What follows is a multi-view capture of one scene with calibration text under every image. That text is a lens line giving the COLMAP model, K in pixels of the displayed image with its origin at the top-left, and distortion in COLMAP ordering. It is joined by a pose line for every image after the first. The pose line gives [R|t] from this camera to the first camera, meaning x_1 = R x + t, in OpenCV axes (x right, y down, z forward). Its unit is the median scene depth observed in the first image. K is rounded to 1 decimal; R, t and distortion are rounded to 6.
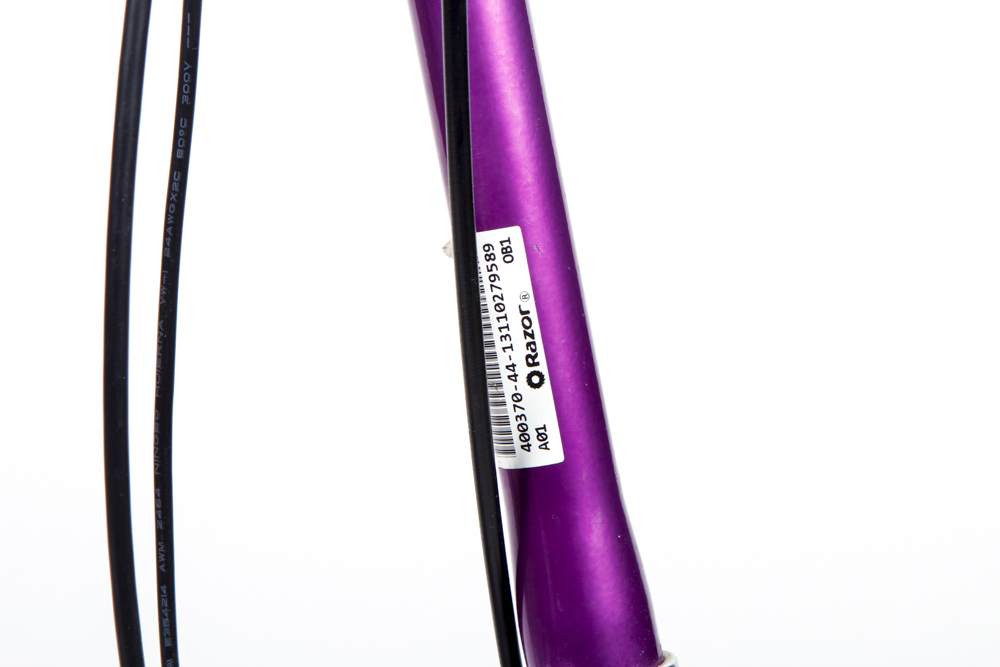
lens RADIAL K [[3120.9, 0, 501.0], [0, 3120.9, 327.5], [0, 0, 1]] dist [-0.055725, 0.000000]
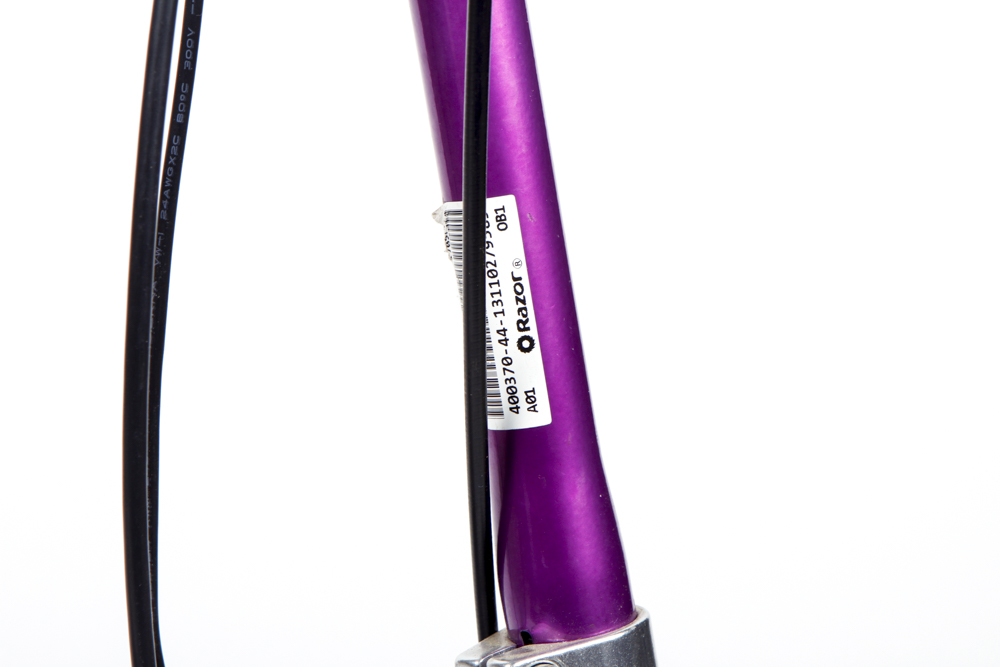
lens RADIAL K [[3120.9, 0, 498.8], [0, 3120.9, 339.4], [0, 0, 1]] dist [-0.055725, 0.000000]
pose [[0.993344, 0.009875, 0.114761, -0.116085], [-0.013538, 0.999422, 0.031184, -0.016868], [-0.114387, -0.032530, 0.992904, -0.021998]]
